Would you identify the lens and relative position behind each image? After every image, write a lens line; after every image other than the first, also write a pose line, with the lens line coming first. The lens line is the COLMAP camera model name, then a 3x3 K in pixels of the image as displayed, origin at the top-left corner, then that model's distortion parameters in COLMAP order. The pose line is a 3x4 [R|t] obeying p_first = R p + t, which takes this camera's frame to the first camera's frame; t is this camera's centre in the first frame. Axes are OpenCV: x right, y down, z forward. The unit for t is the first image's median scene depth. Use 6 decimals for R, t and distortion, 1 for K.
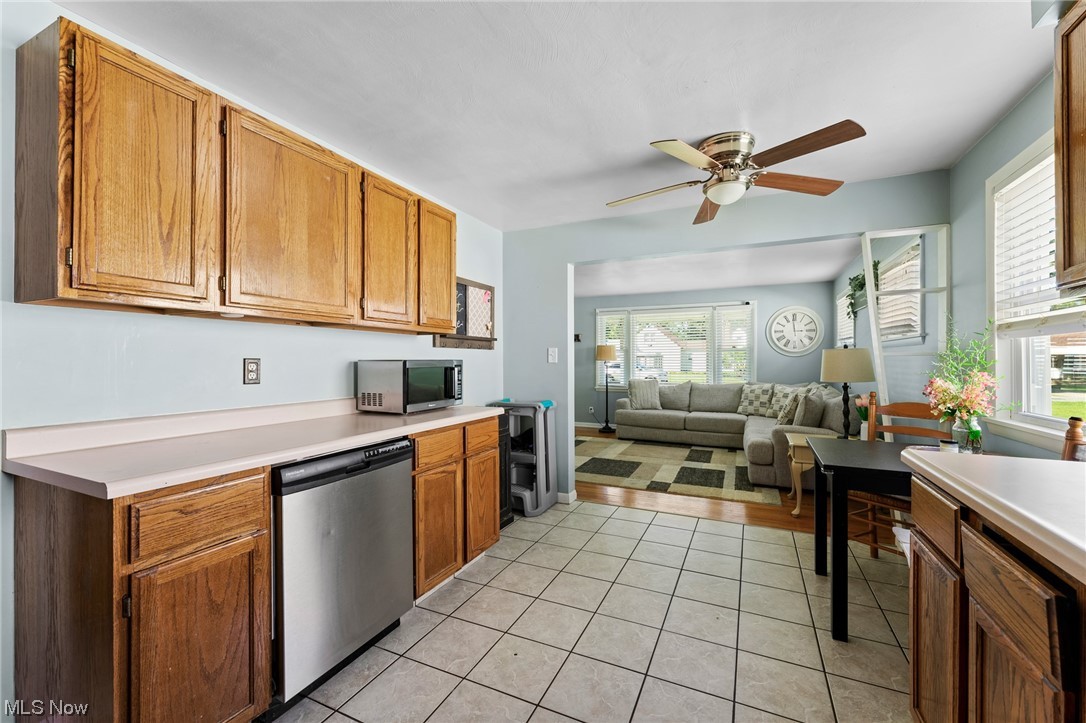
lens RADIAL K [[440.9, 0, 546.8], [0, 440.9, 361.2], [0, 0, 1]] dist [0.003295, -0.000486]
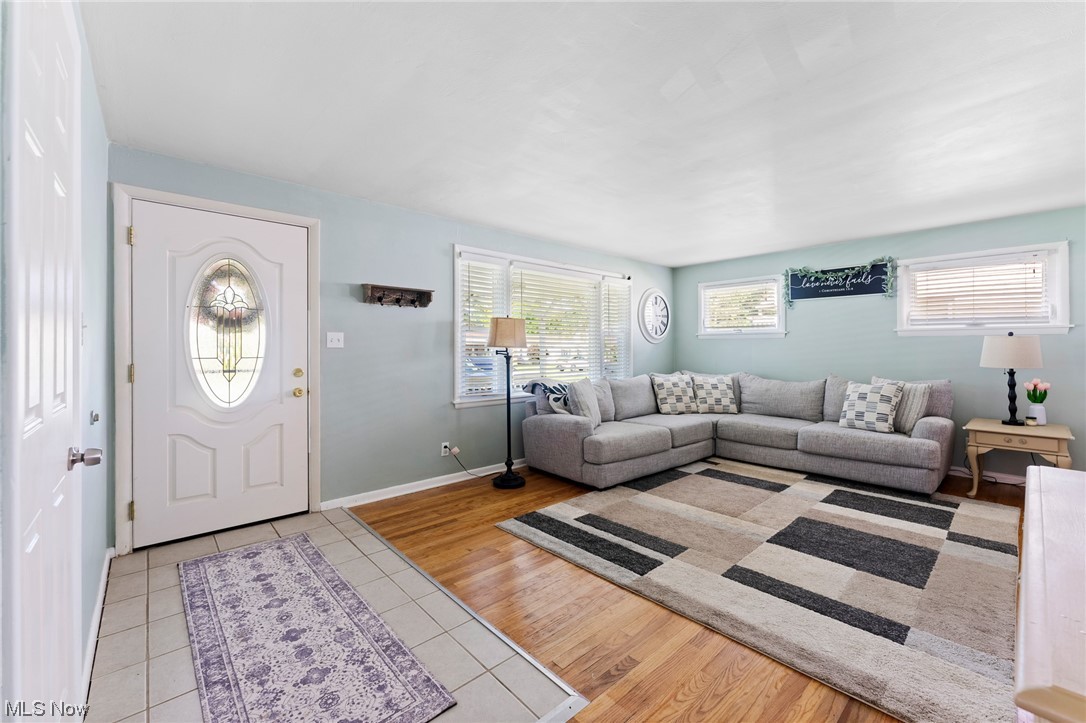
lens RADIAL K [[440.9, 0, 552.8], [0, 440.9, 346.1], [0, 0, 1]] dist [0.003295, -0.000486]
pose [[0.381425, 0.004447, 0.924389, -0.375515], [-0.000996, 0.999990, -0.004399, -0.001186], [-0.924399, 0.000758, 0.381426, 0.860169]]
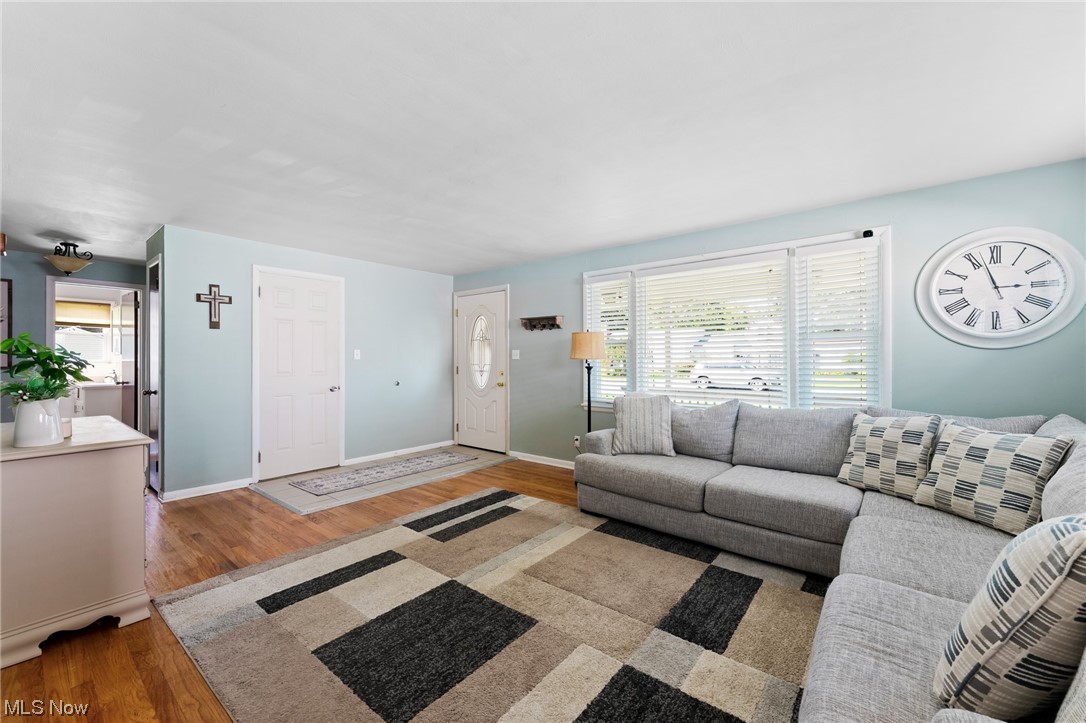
lens RADIAL K [[440.9, 0, 543.7], [0, 440.9, 355.7], [0, 0, 1]] dist [0.003295, -0.000486]
pose [[0.968035, -0.005138, -0.250761, 0.254899], [0.003696, 0.999974, -0.006224, -0.002919], [0.250786, 0.005098, 0.968029, 0.494575]]
